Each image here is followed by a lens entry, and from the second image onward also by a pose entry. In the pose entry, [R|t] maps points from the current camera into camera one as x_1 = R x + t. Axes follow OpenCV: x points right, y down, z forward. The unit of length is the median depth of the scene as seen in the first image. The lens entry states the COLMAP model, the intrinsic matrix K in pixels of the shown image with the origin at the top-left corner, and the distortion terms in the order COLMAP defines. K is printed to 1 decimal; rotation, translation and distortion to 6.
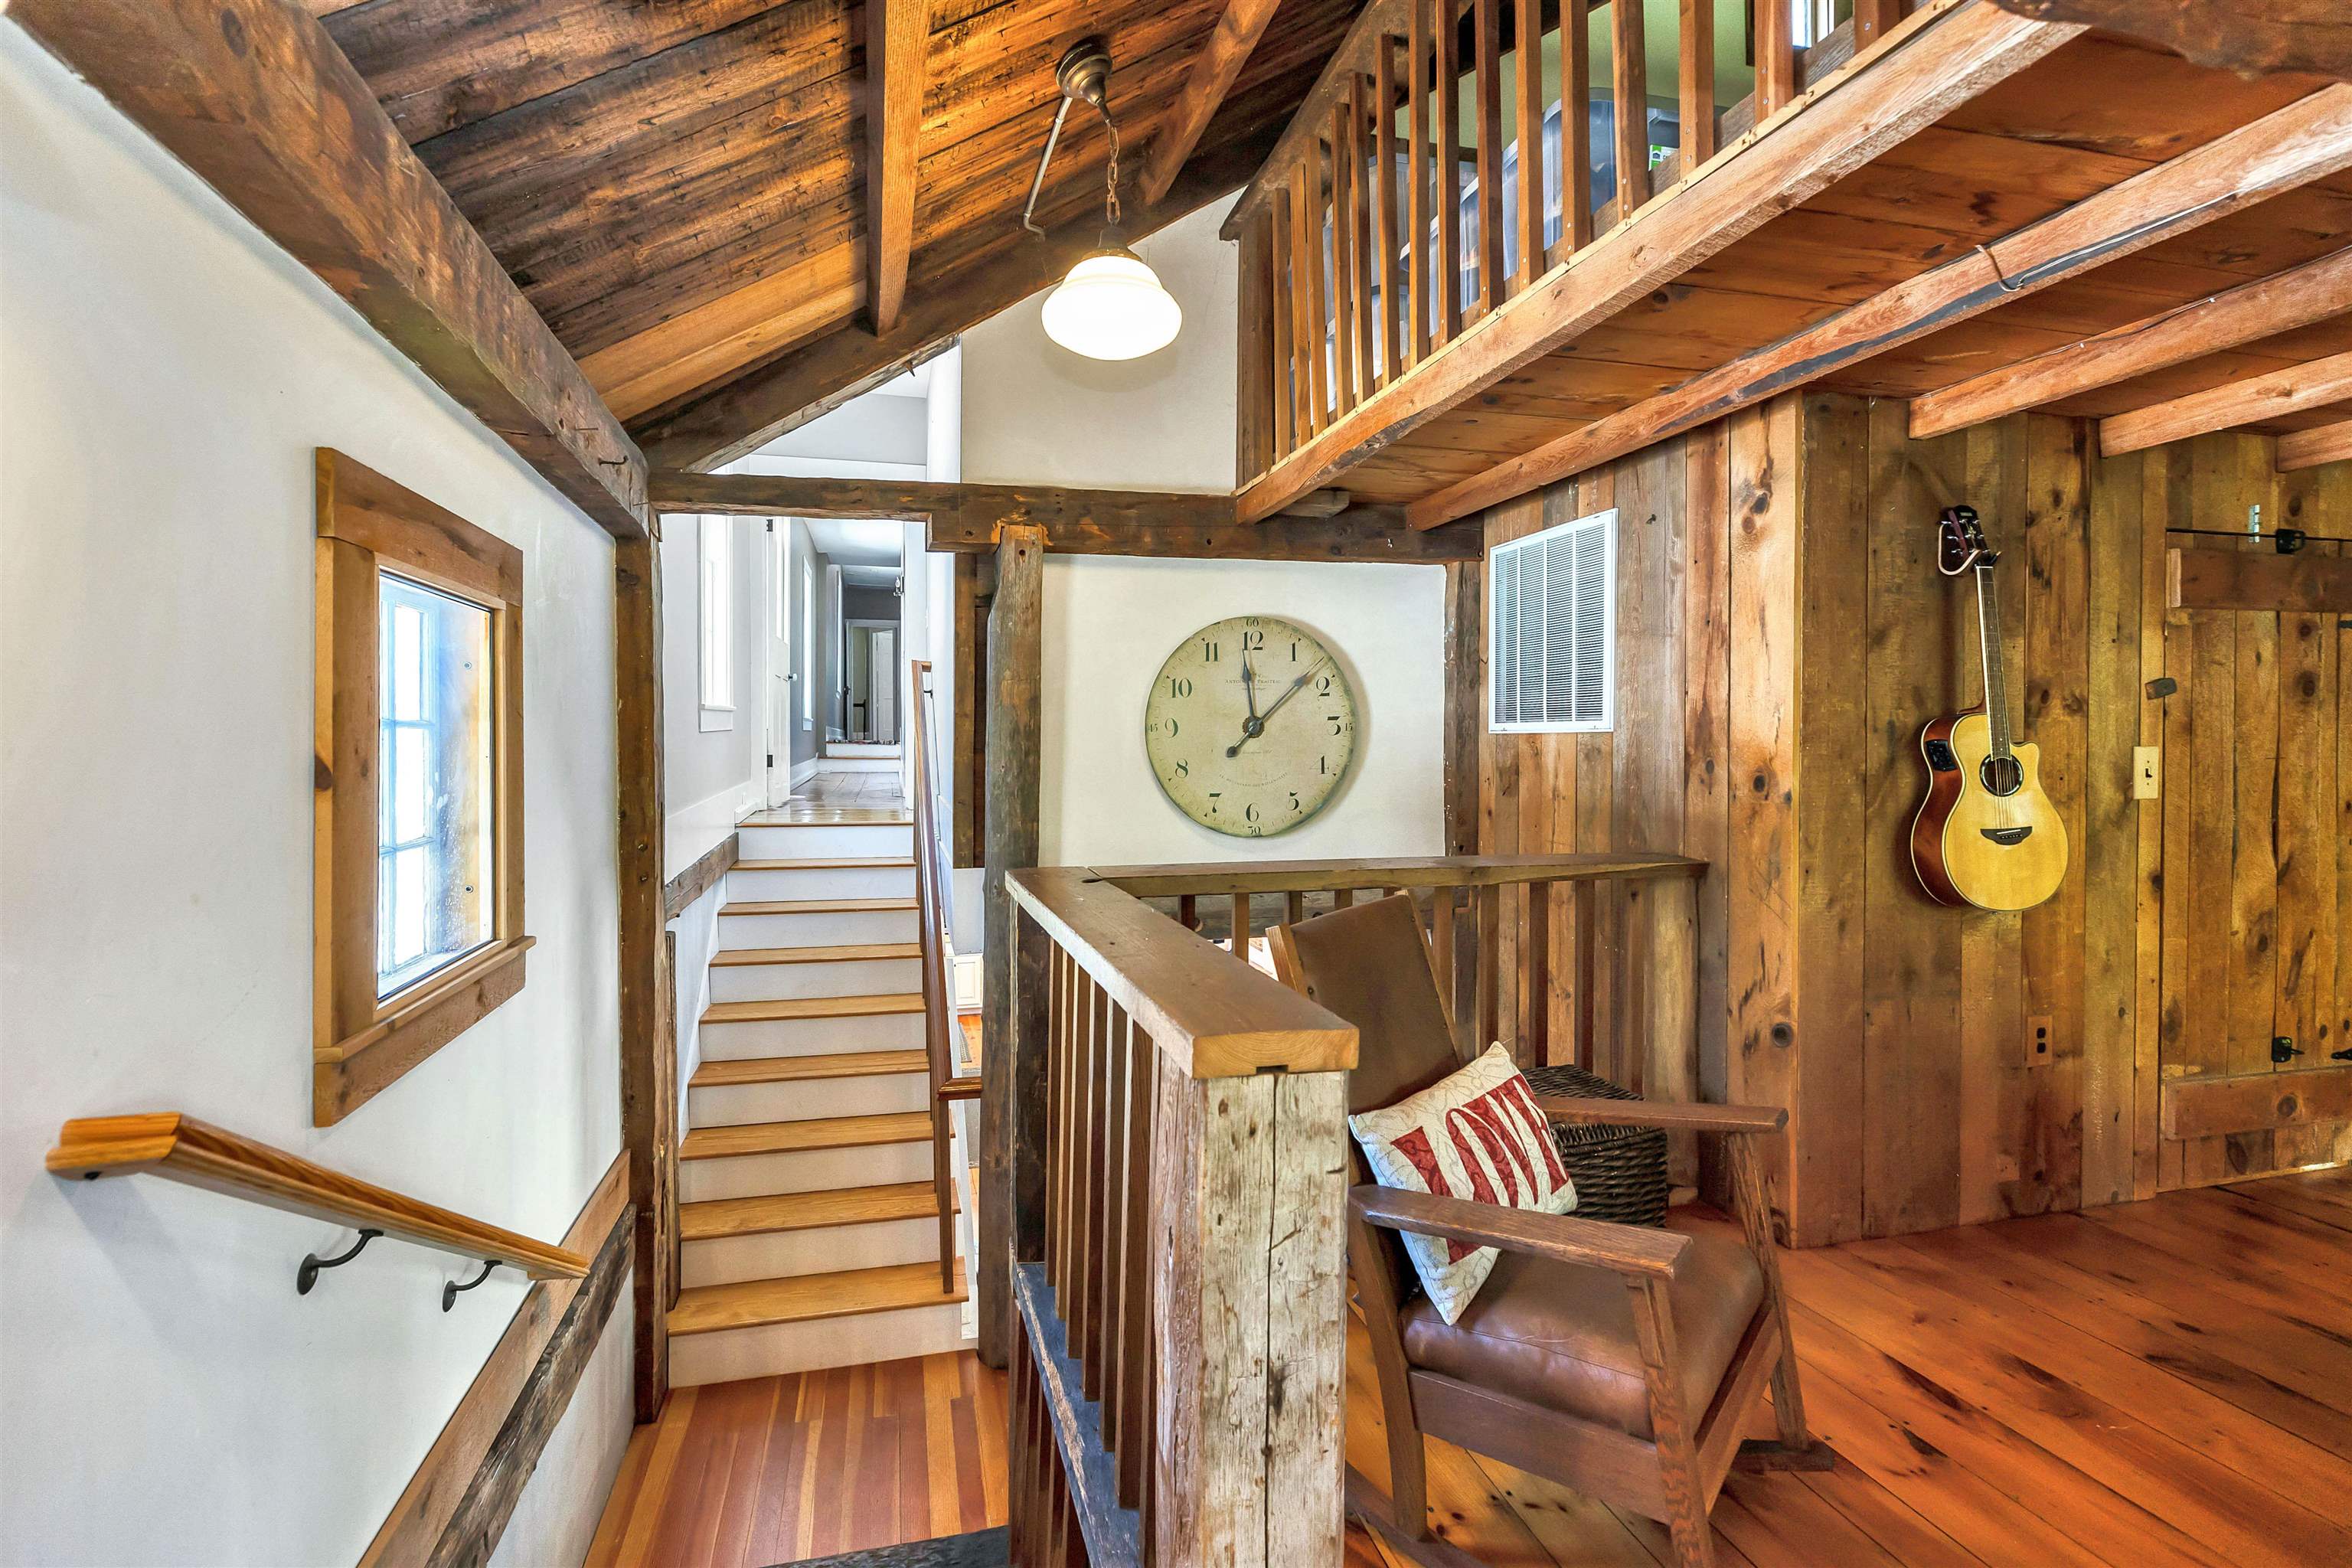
lens RADIAL K [[1043.1, 0, 1114.4], [0, 1043.1, 743.9], [0, 0, 1]] dist [-0.000688, -0.000132]
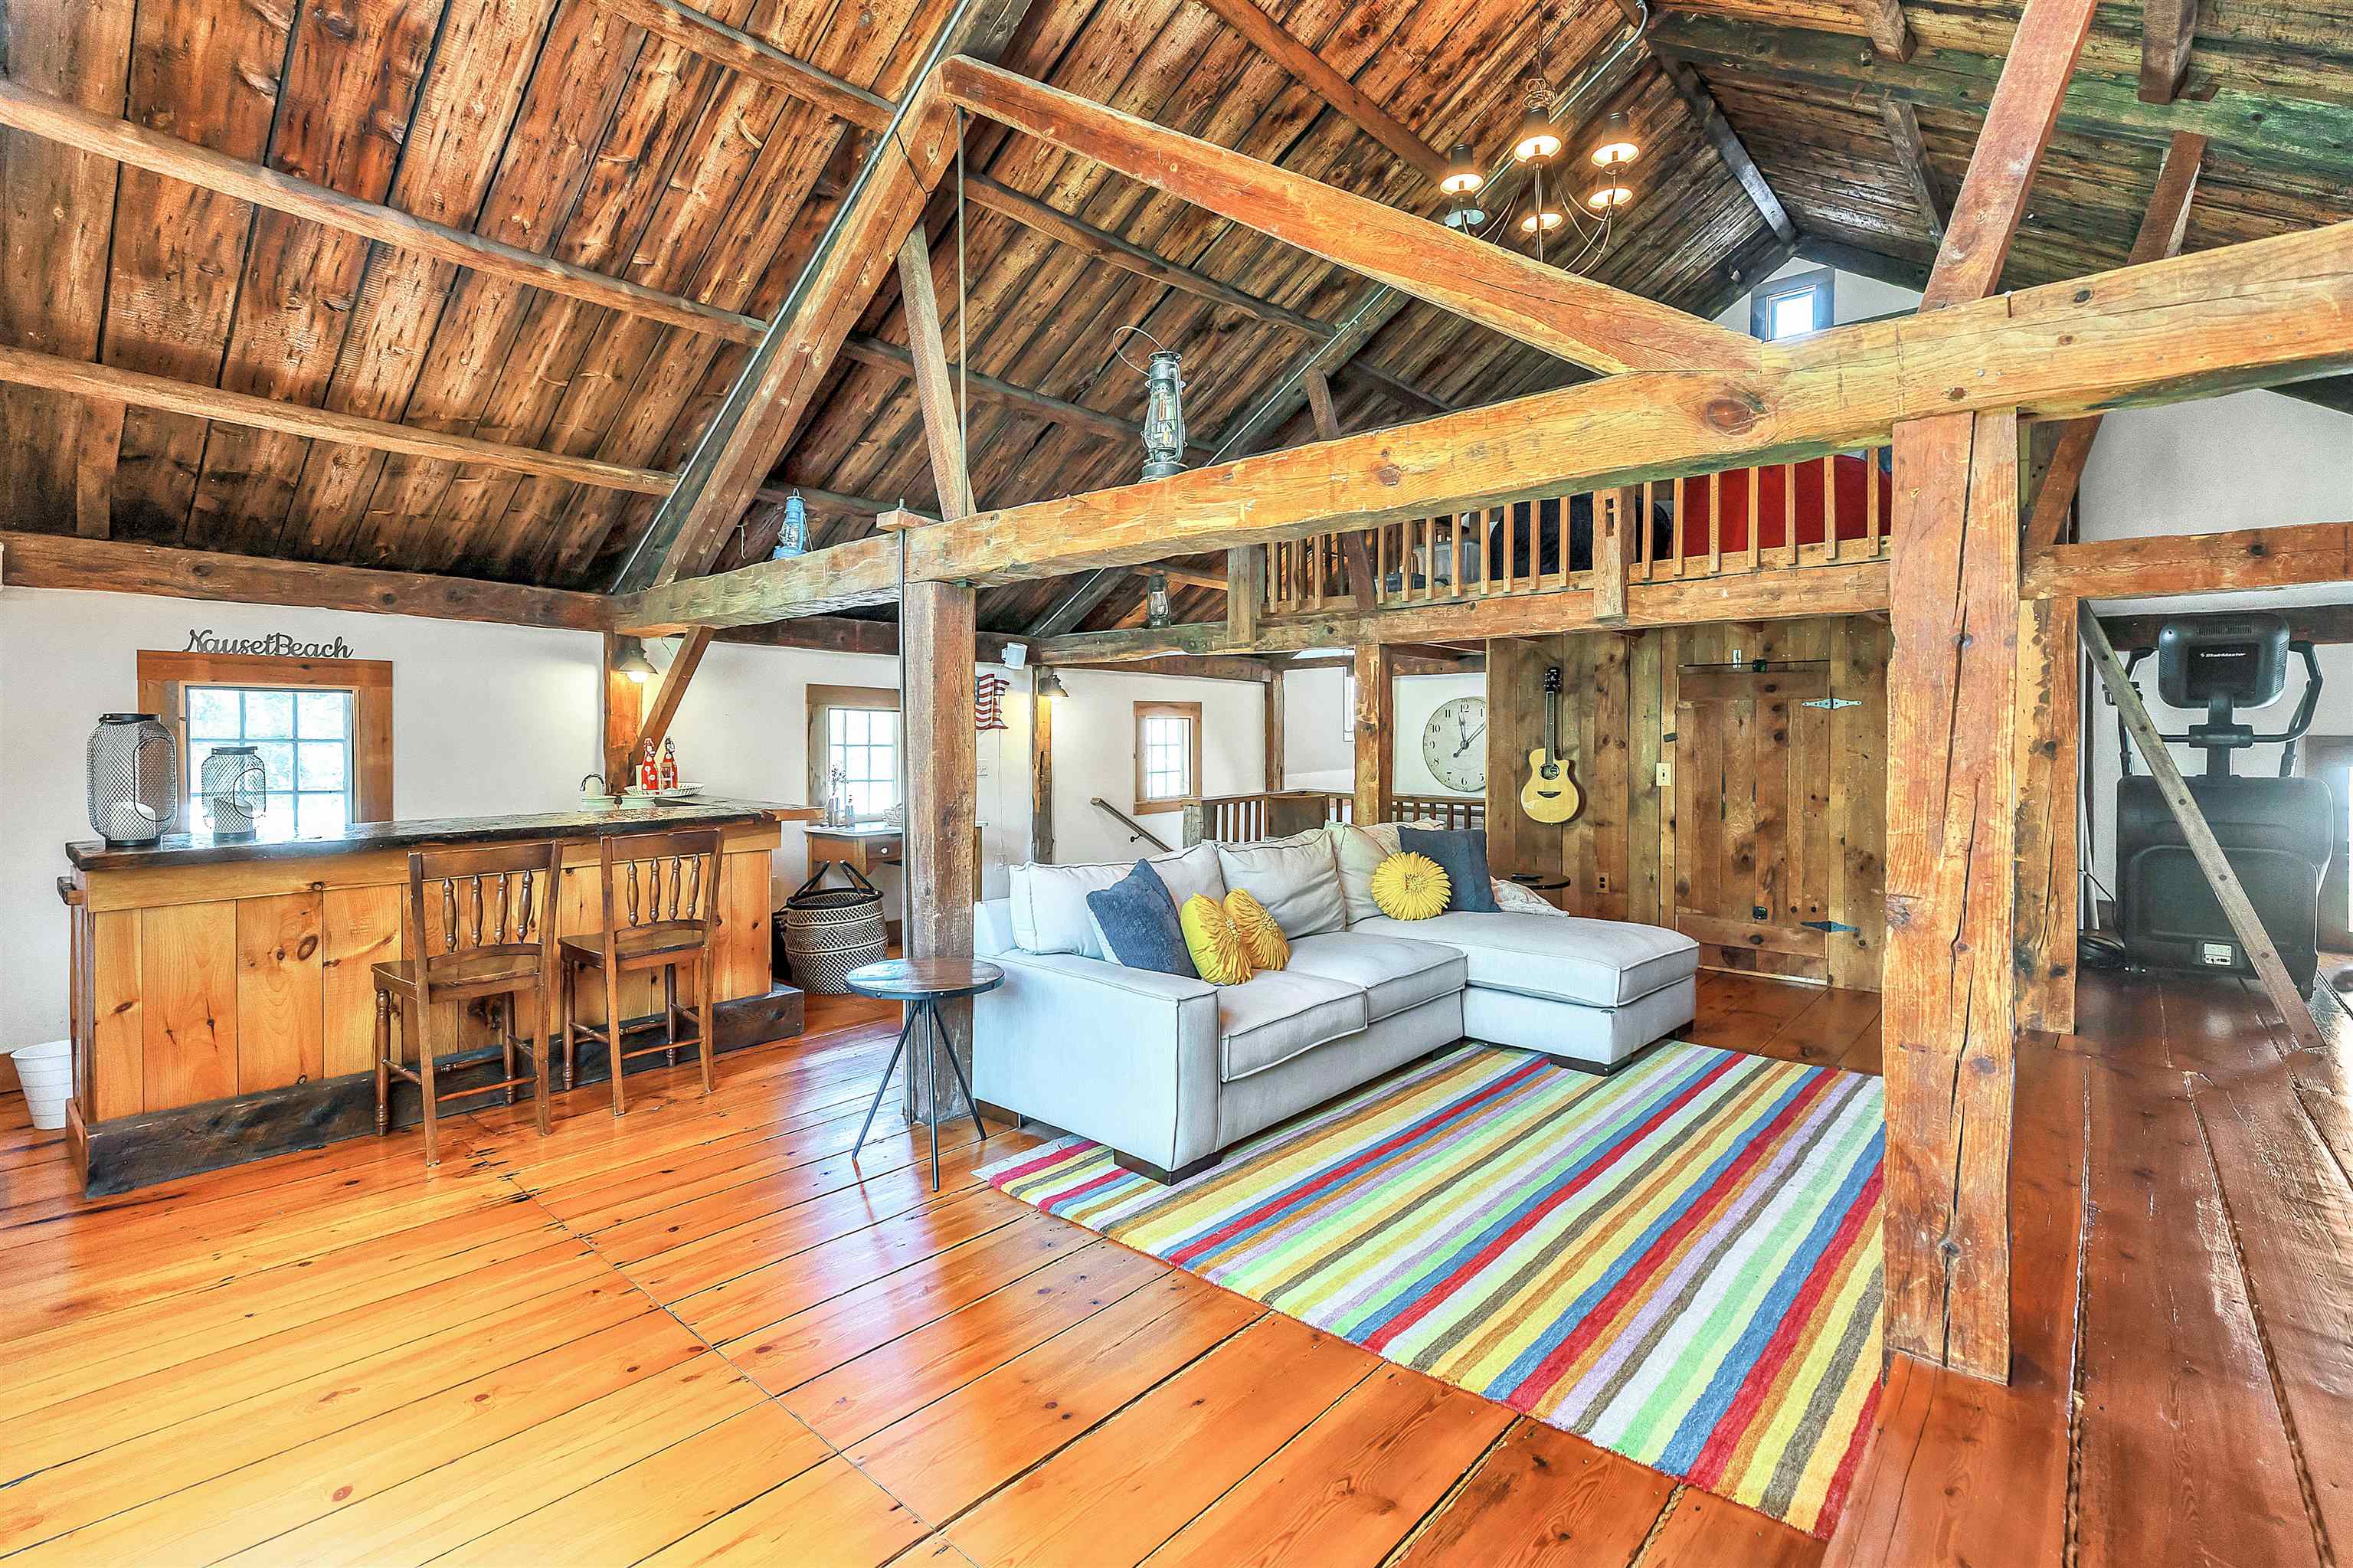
lens RADIAL K [[1056.3, 0, 1172.2], [0, 1056.3, 736.1], [0, 0, 1]] dist [0.000664, -0.000172]
pose [[0.571185, 0.009367, -0.820768, 2.316950], [-0.001815, 0.999947, 0.010149, -0.079411], [0.820819, -0.004308, 0.571172, -1.218372]]
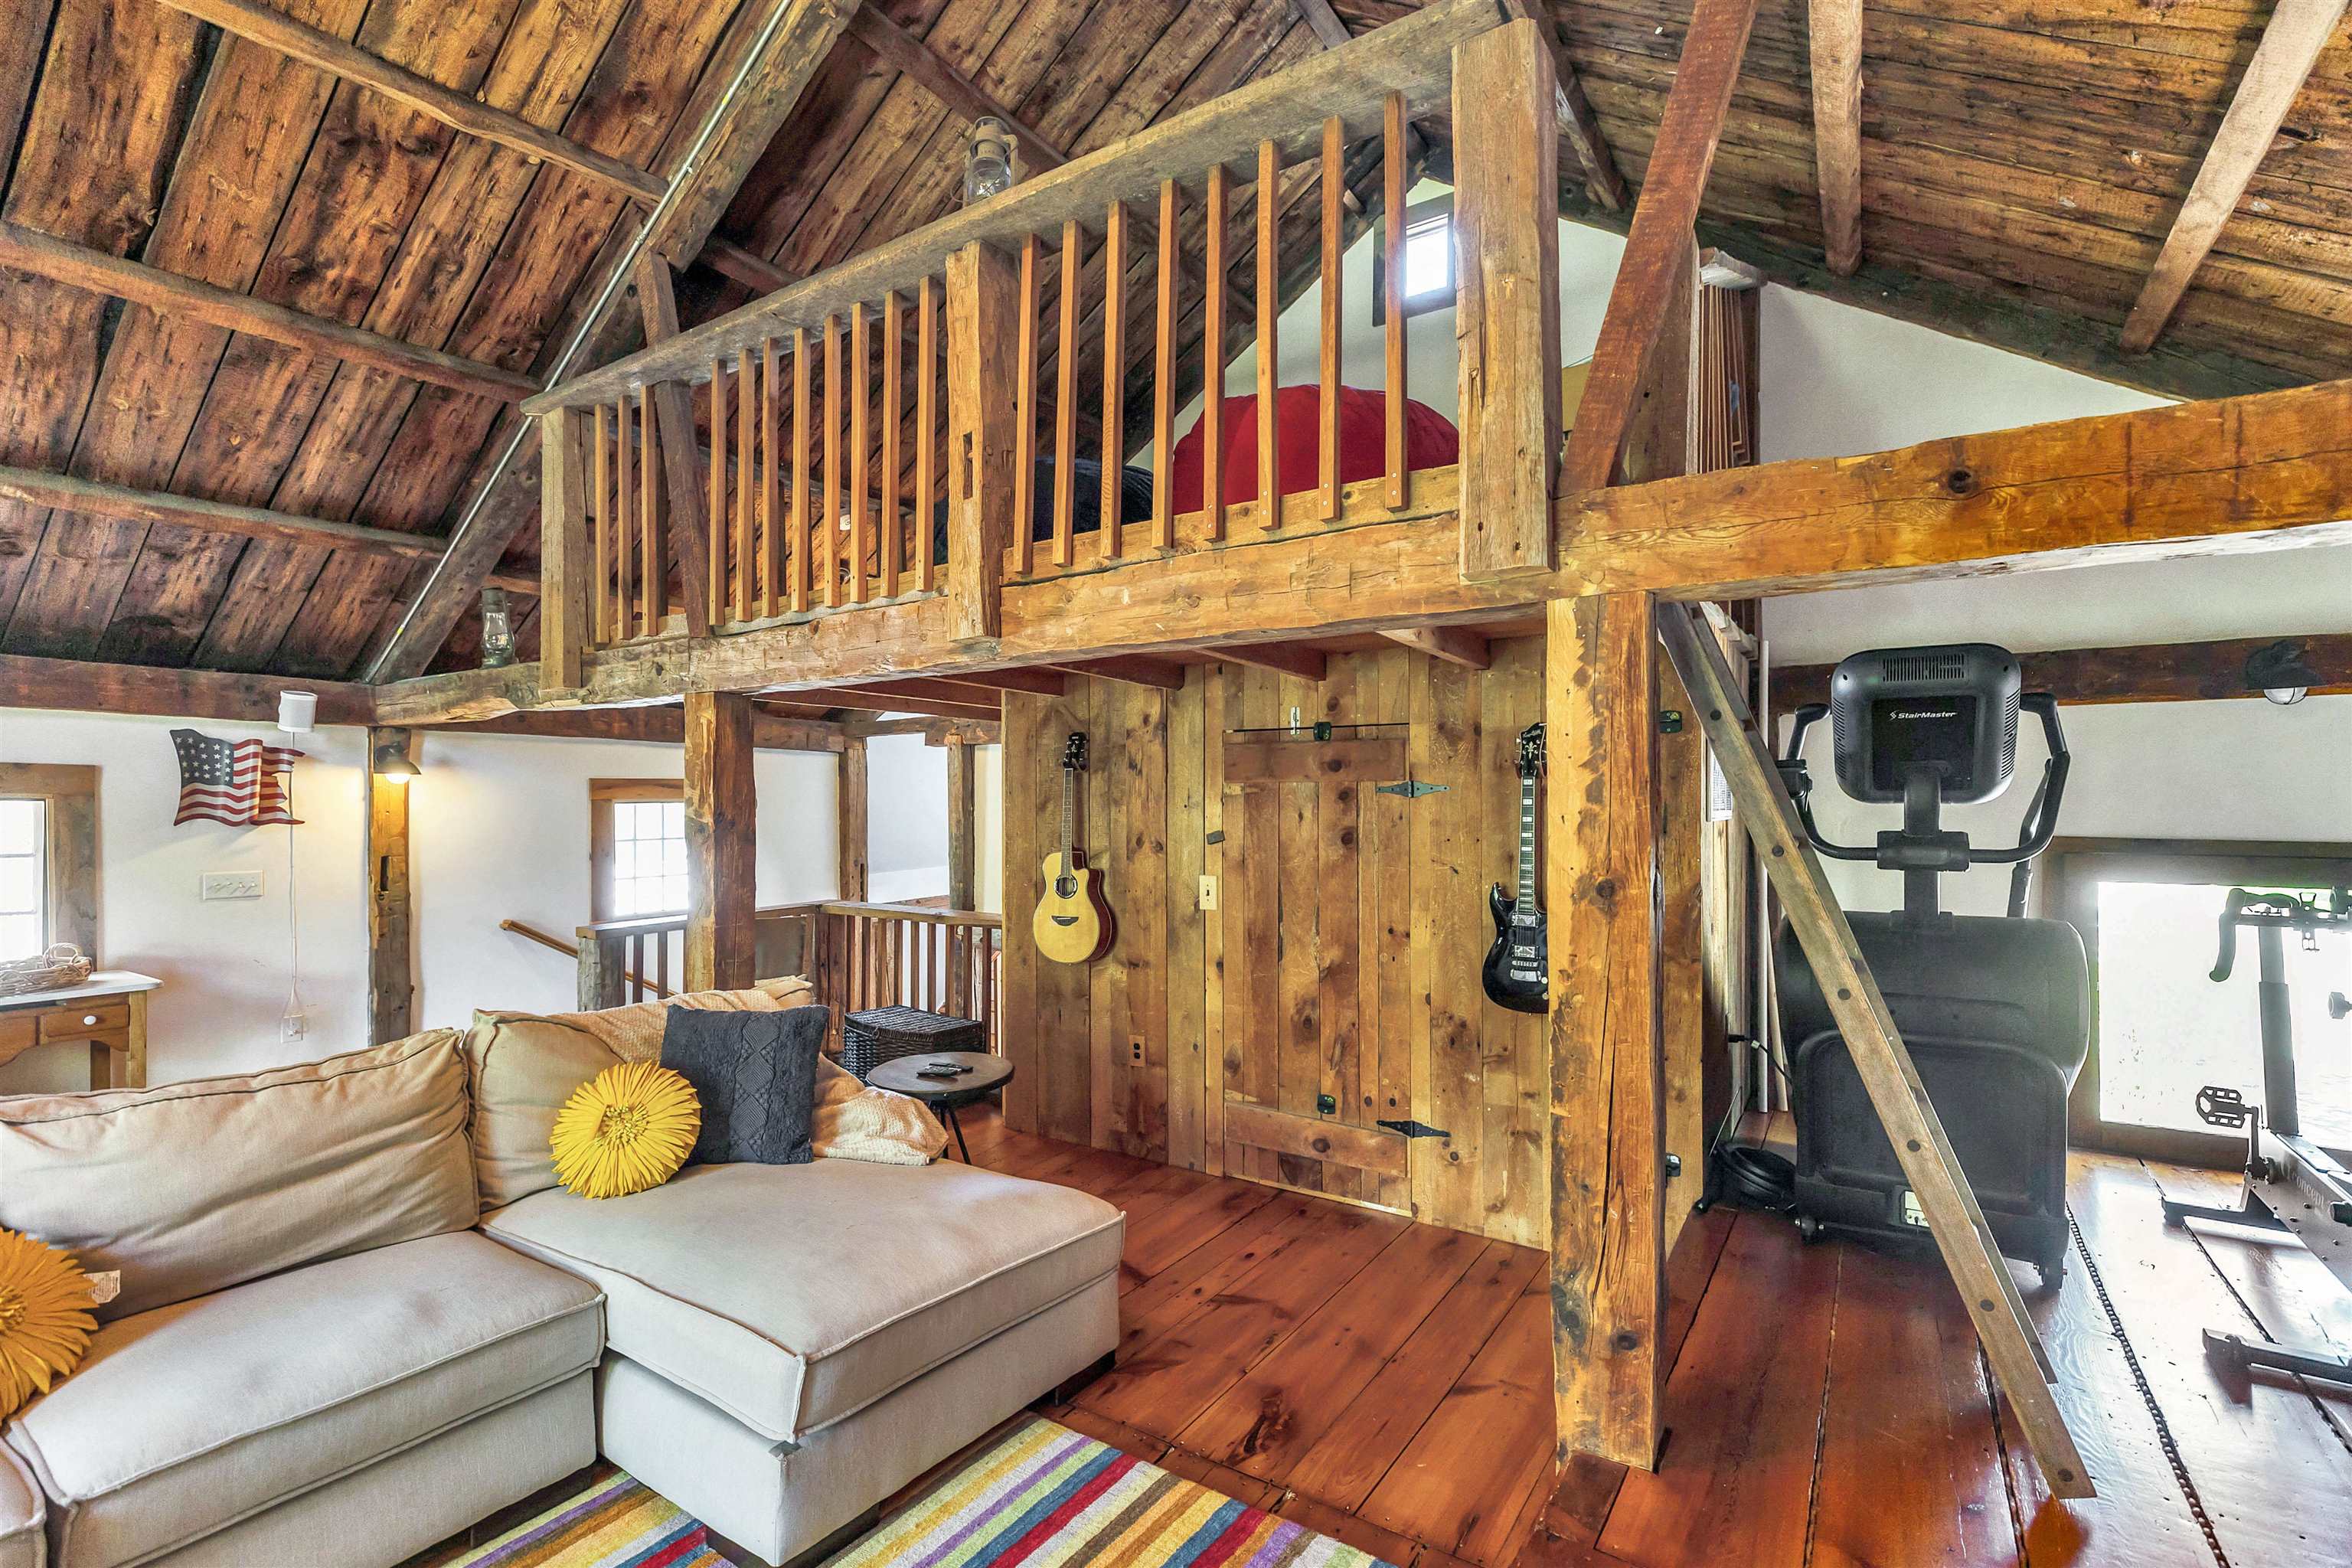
lens RADIAL K [[1050.3, 0, 1196.5], [0, 1050.3, 792.7], [0, 0, 1]] dist [0.002937, 0.000280]
pose [[0.686212, -0.000827, -0.727401, 2.142278], [0.000597, 1.000000, -0.000574, -0.120572], [0.727401, -0.000040, 0.686213, -0.067586]]
